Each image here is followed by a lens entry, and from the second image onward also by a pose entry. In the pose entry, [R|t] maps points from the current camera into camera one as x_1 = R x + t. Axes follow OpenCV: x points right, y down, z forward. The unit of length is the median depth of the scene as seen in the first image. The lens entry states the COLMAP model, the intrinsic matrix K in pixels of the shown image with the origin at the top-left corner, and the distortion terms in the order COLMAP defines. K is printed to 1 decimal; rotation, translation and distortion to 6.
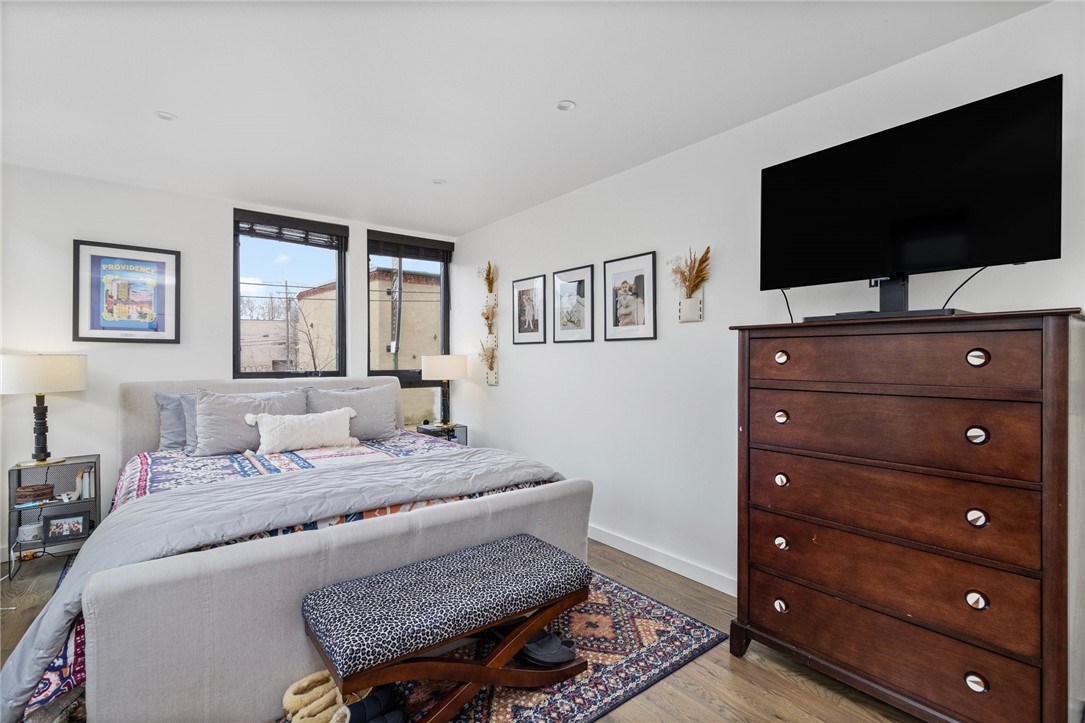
lens RADIAL K [[510.9, 0, 542.0], [0, 510.9, 358.8], [0, 0, 1]] dist [0.000820, 0.000123]
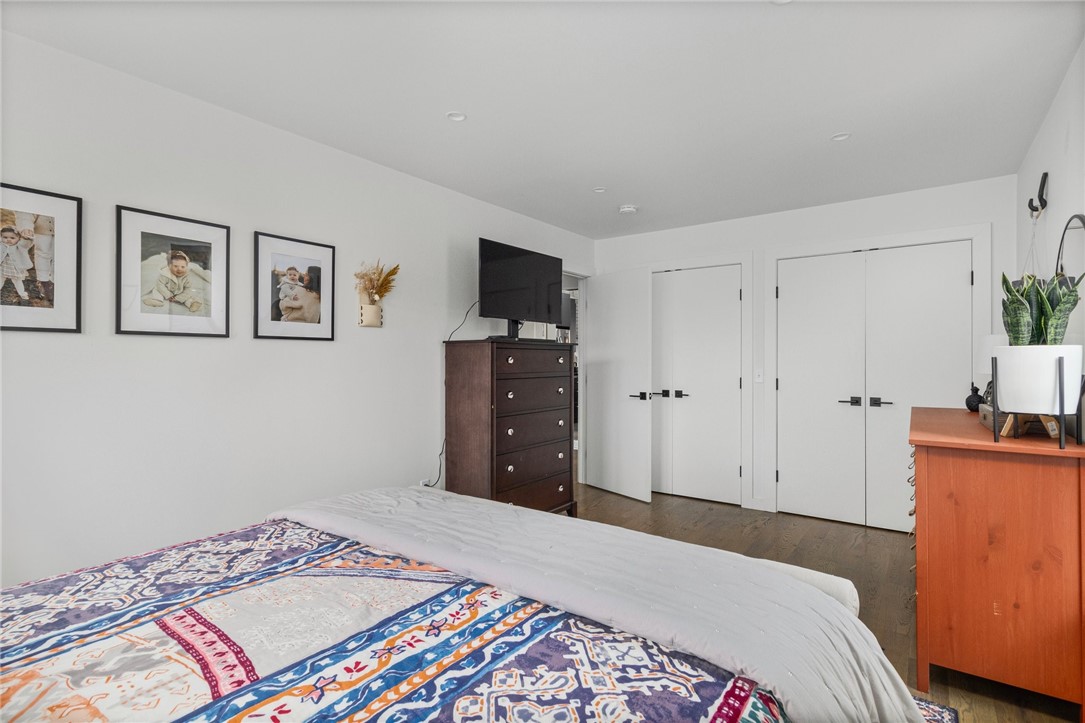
lens RADIAL K [[510.9, 0, 542.0], [0, 510.9, 358.8], [0, 0, 1]] dist [0.000820, 0.000123]
pose [[-0.270860, 0.004030, 0.962610, -0.372544], [0.004821, 0.999984, -0.002830, -0.000440], [-0.962607, 0.003874, -0.270875, 0.423647]]
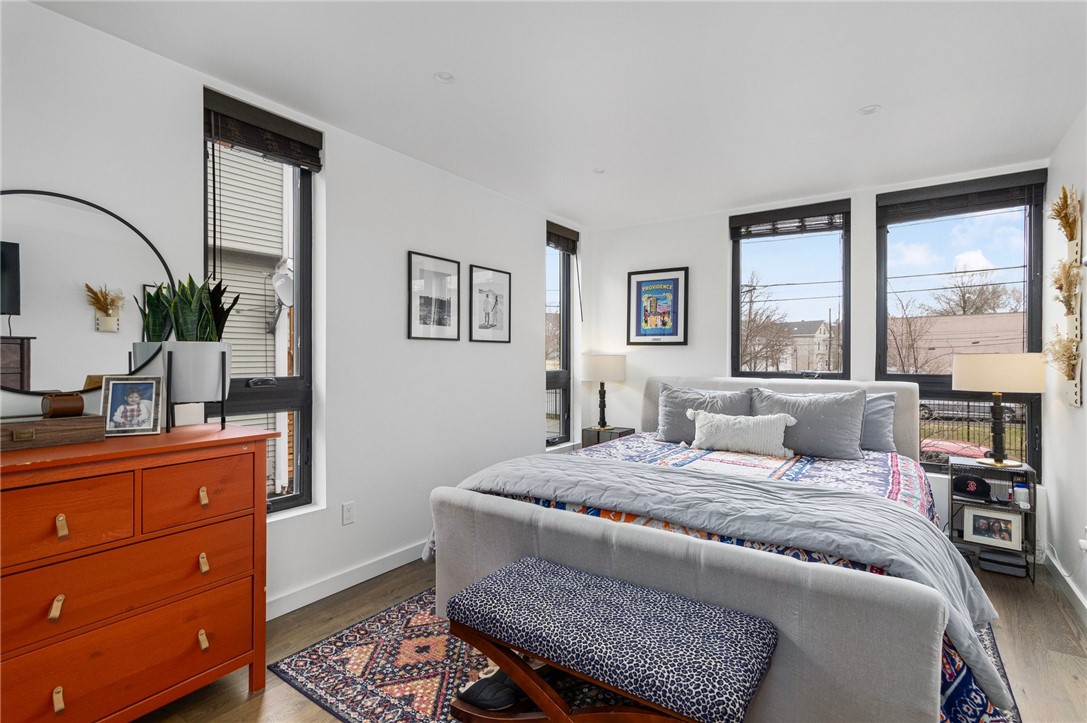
lens RADIAL K [[518.8, 0, 543.5], [0, 518.8, 361.5], [0, 0, 1]] dist [-0.002735, -0.000287]
pose [[0.283895, 0.007343, -0.958827, 0.553570], [-0.002555, 0.999973, 0.006901, 0.000552], [0.958852, 0.000491, 0.283906, 0.554623]]
